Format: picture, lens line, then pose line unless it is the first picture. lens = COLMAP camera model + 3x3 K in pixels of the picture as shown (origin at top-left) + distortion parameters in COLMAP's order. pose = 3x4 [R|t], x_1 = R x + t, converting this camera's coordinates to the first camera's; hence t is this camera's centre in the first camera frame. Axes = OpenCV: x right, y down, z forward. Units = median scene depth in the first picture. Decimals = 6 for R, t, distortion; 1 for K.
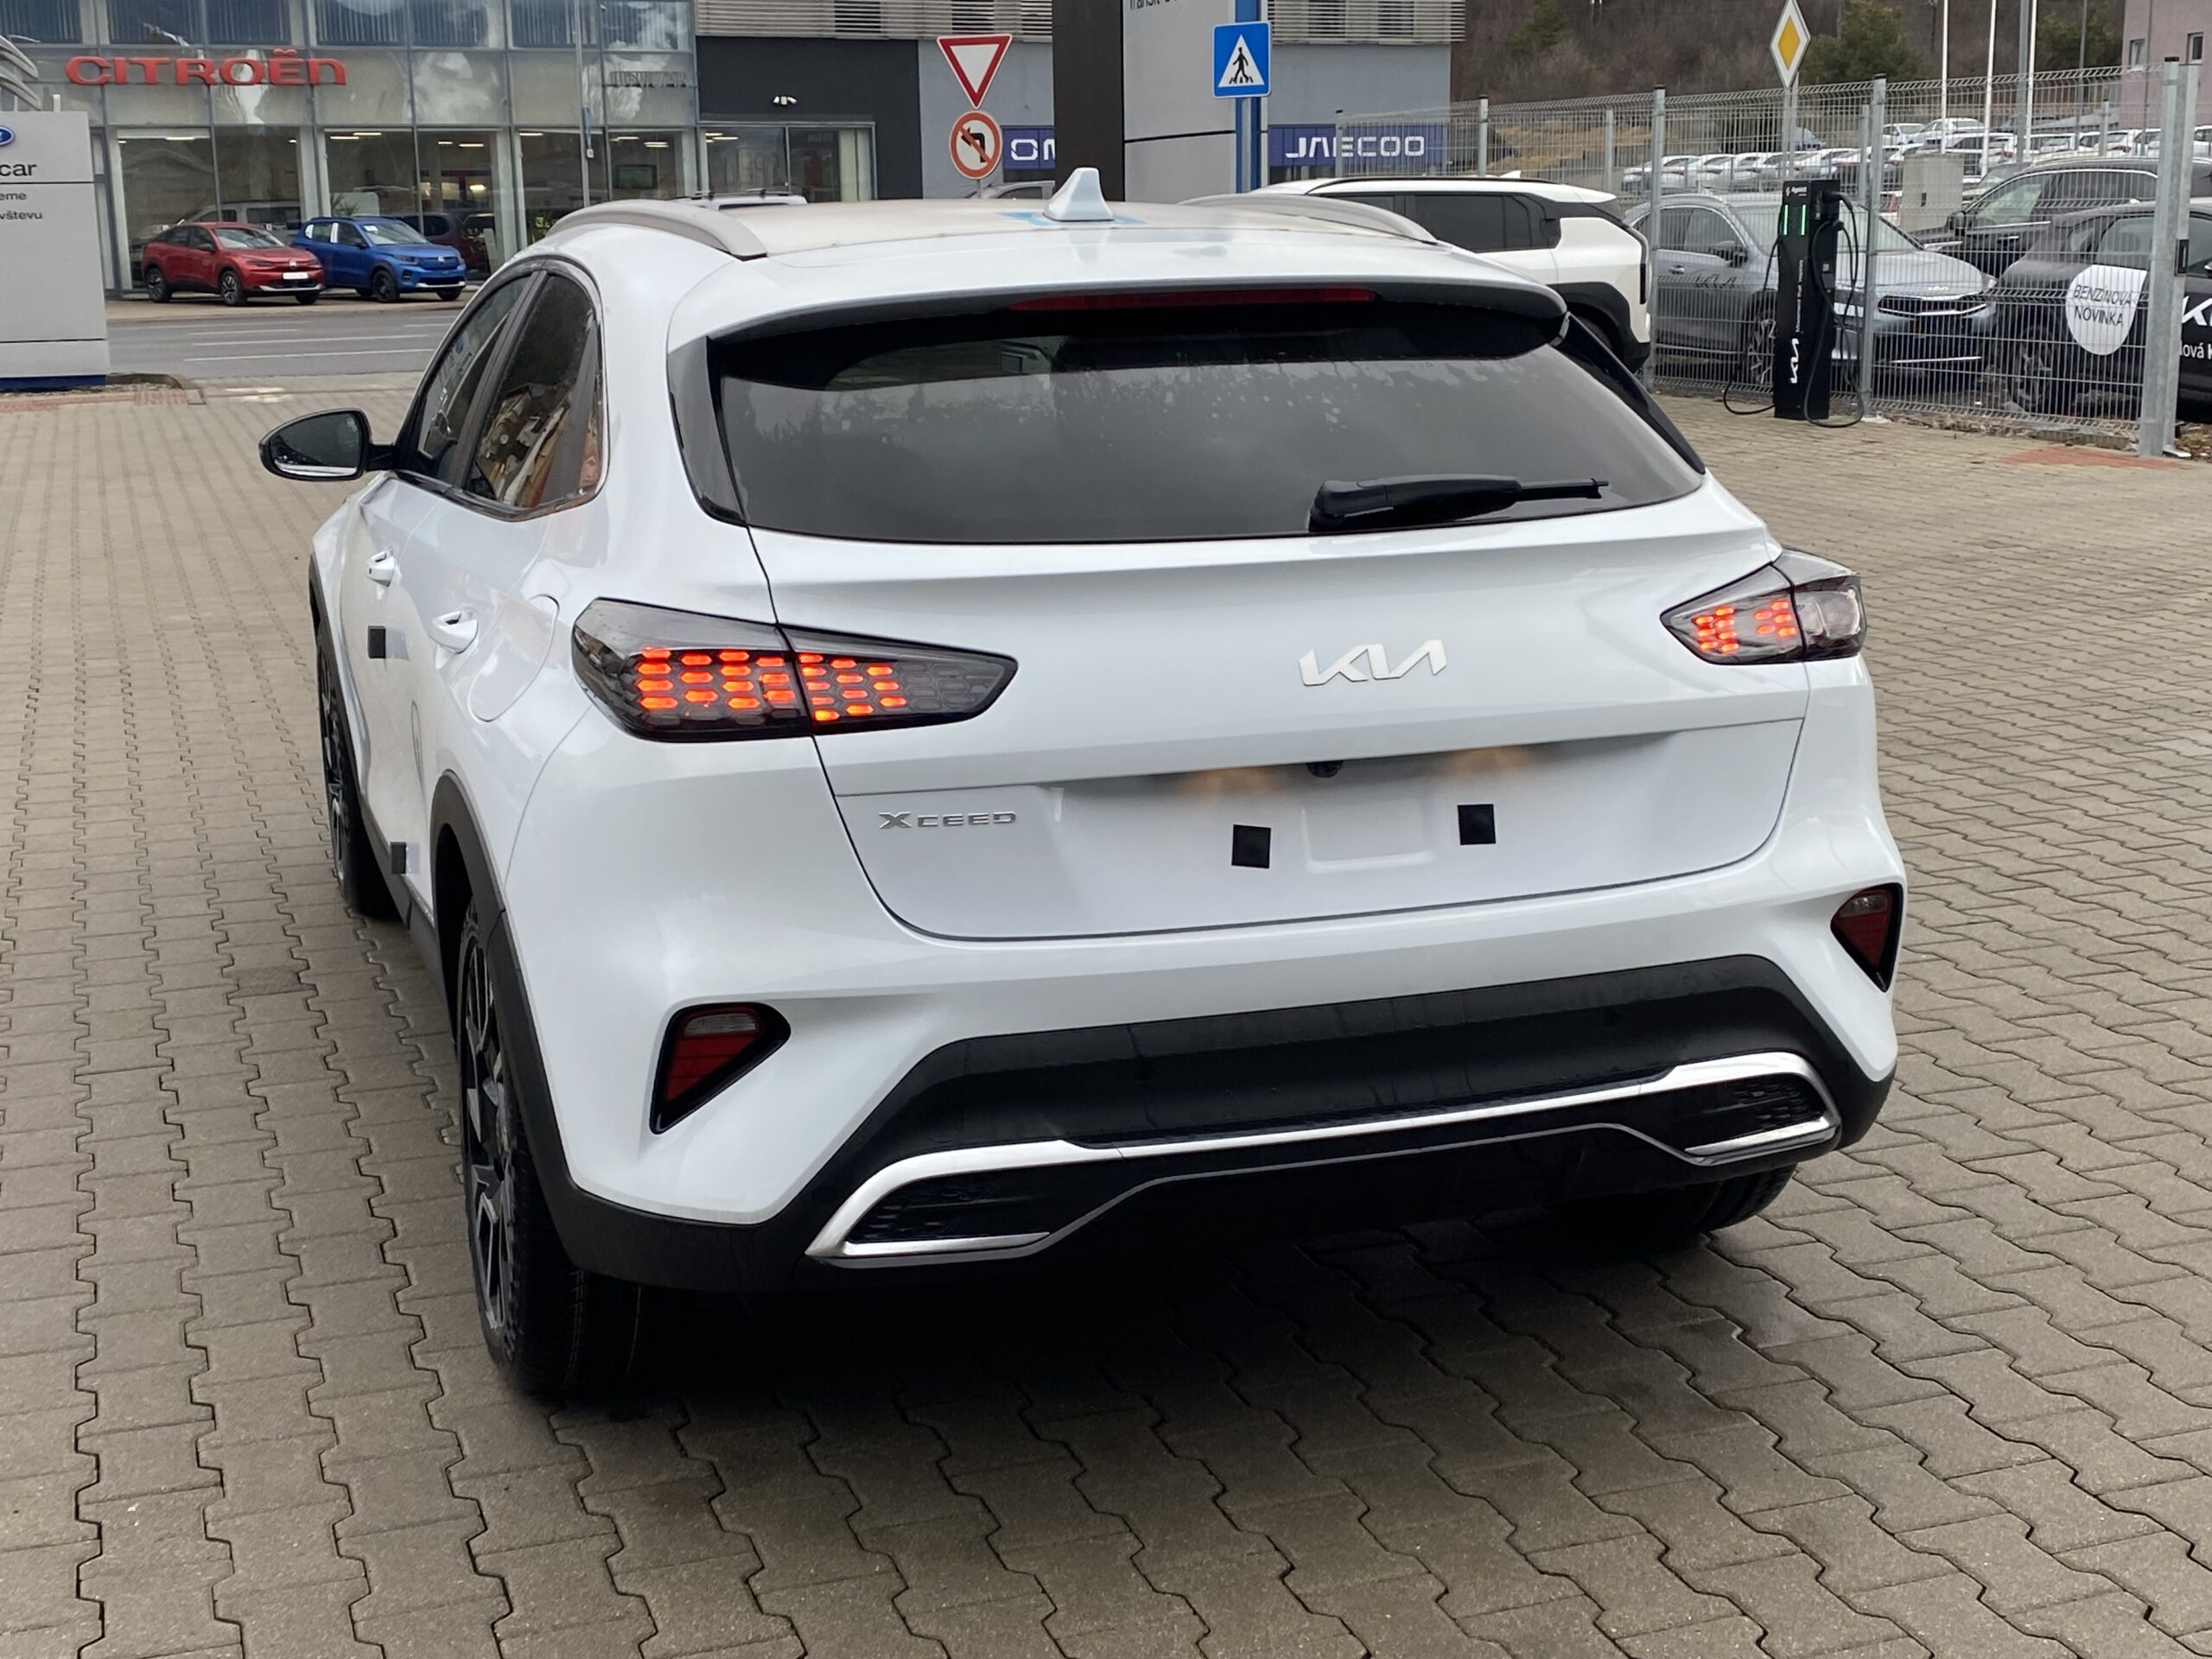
lens RADIAL K [[2731.5, 0, 1106.0], [0, 2731.5, 829.5], [0, 0, 1]] dist [0.169148, -0.464766]
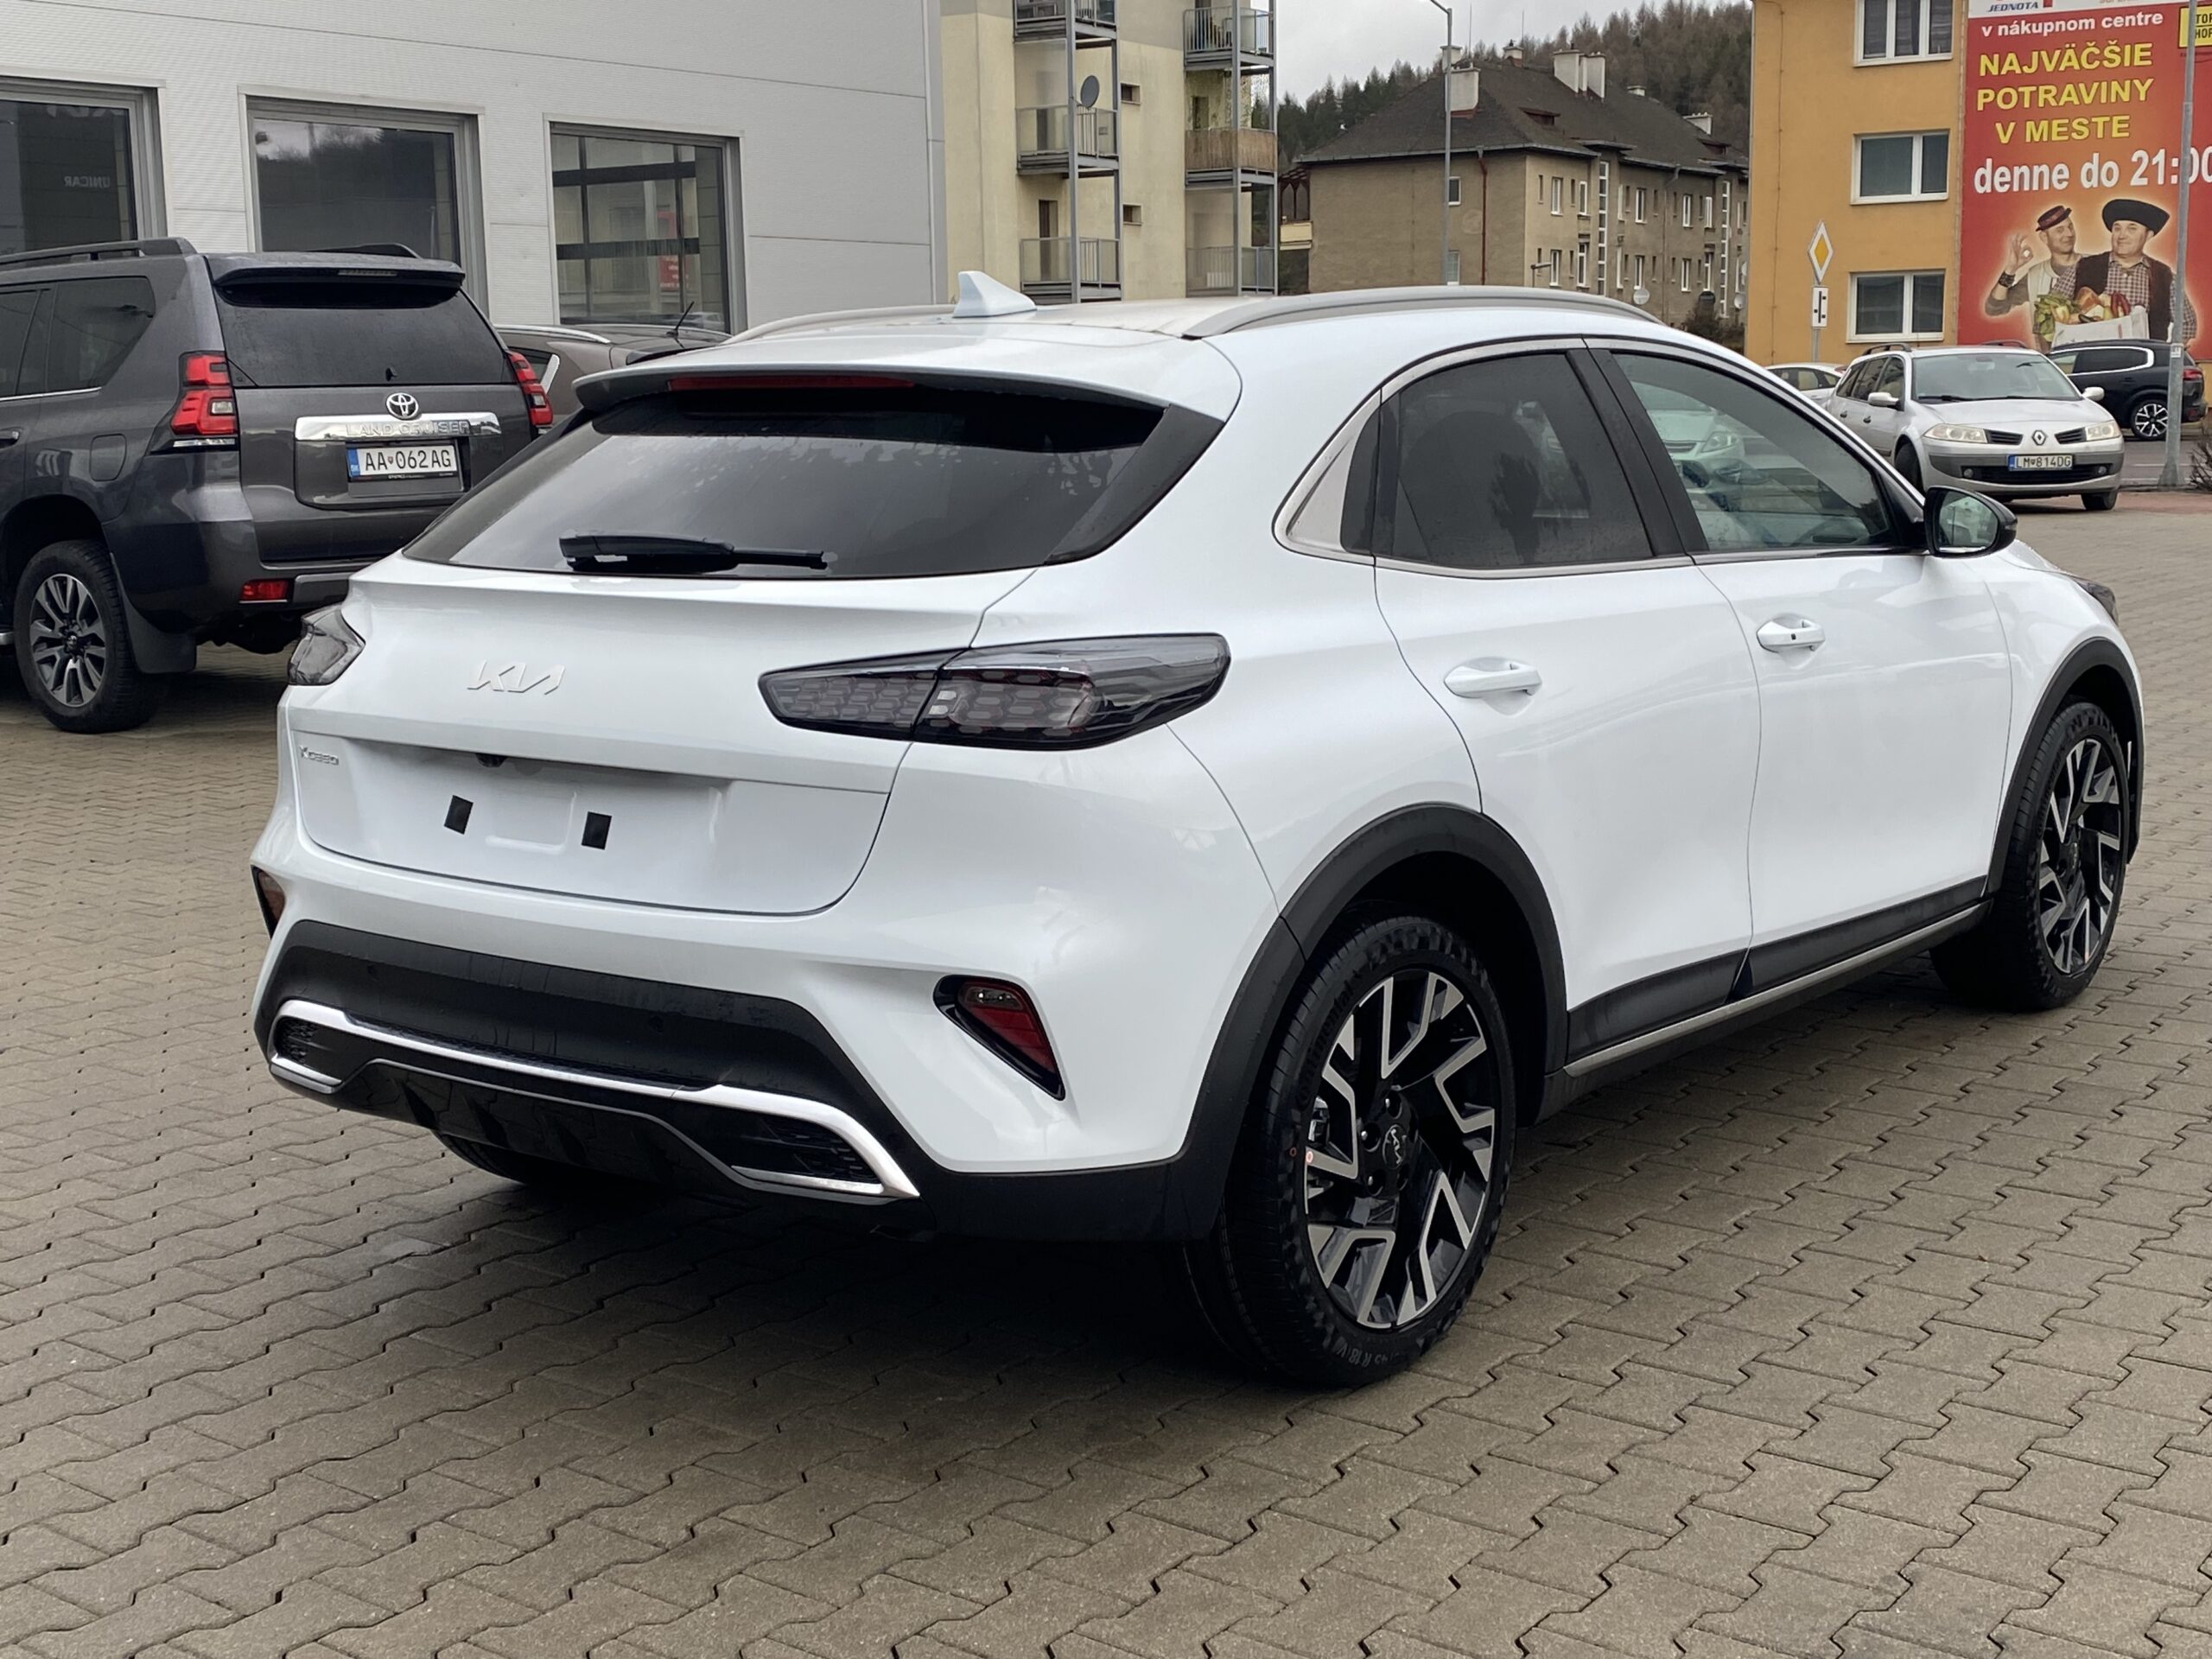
lens RADIAL K [[2786.4, 0, 1106.0], [0, 2786.4, 829.5], [0, 0, 1]] dist [0.174382, -0.361605]
pose [[0.560581, 0.143466, -0.815578, 1.184745], [-0.171795, 0.983600, 0.054941, -0.101125], [0.810084, 0.109313, 0.576034, 0.473186]]
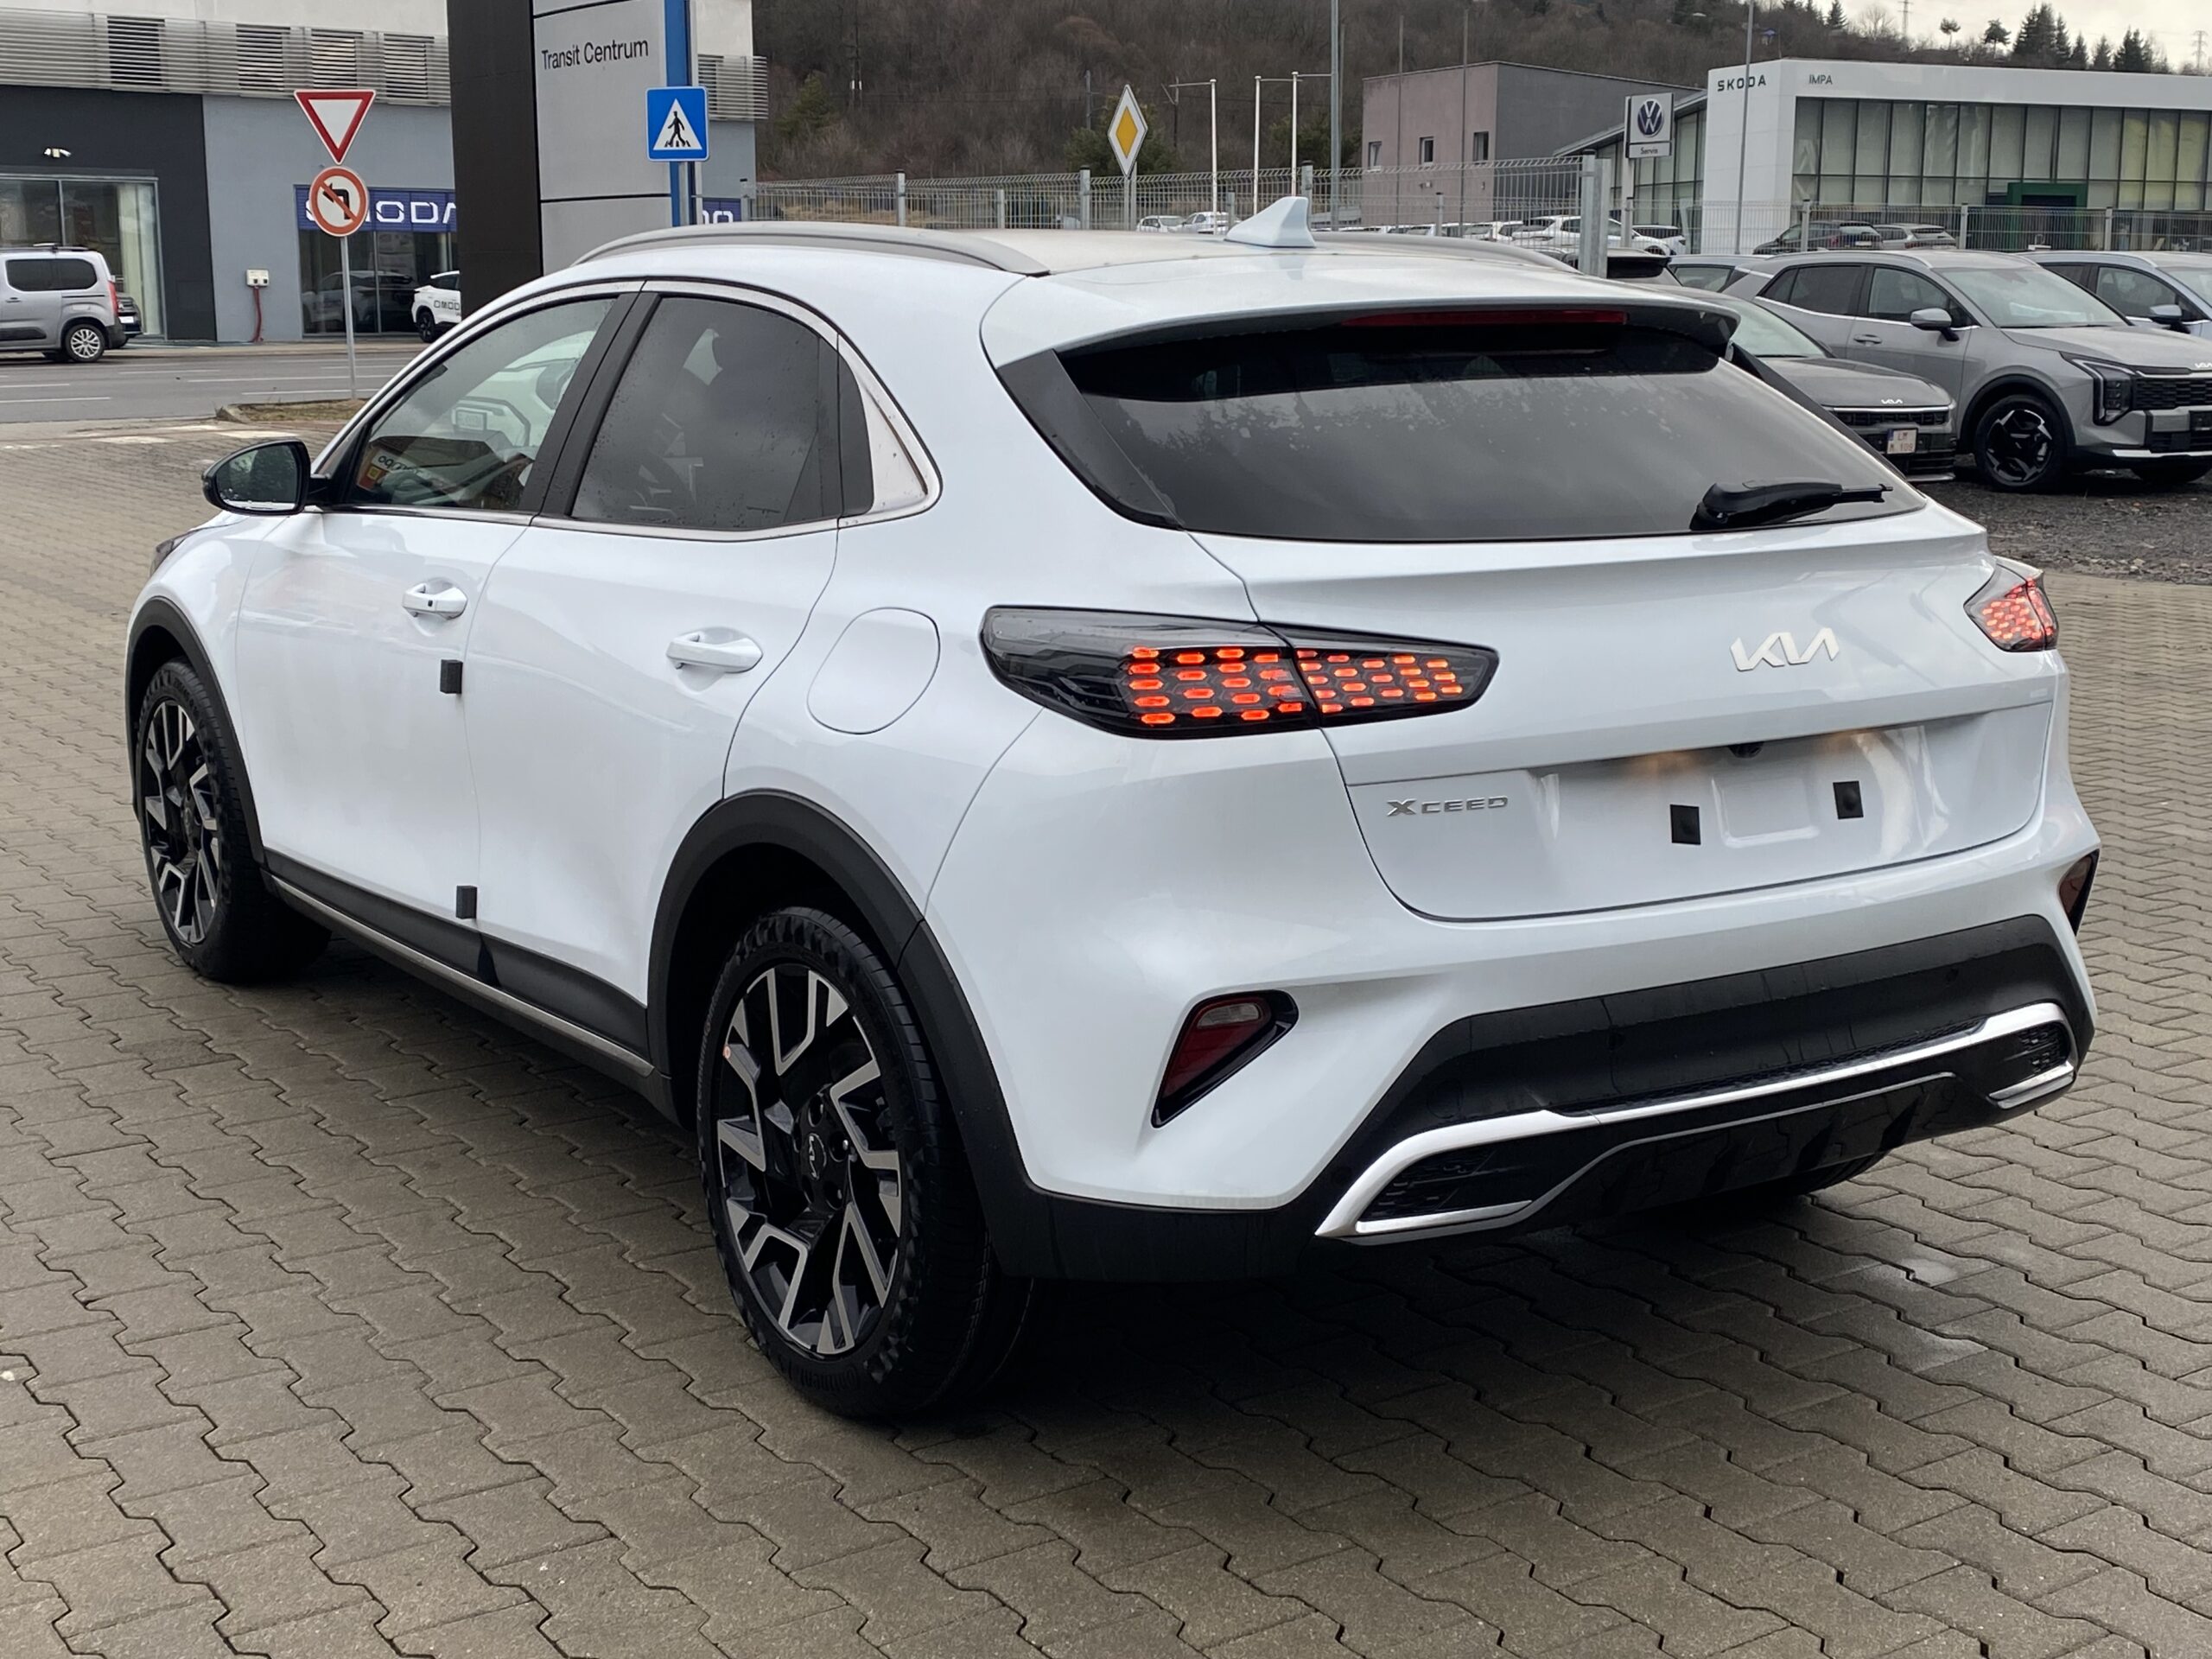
lens RADIAL K [[2731.5, 0, 1106.0], [0, 2731.5, 829.5], [0, 0, 1]] dist [0.169148, -0.464766]
pose [[0.964701, -0.033074, 0.261263, -0.415867], [0.040102, 0.998962, -0.021614, 0.020862], [-0.260277, 0.031328, 0.965026, 0.027292]]
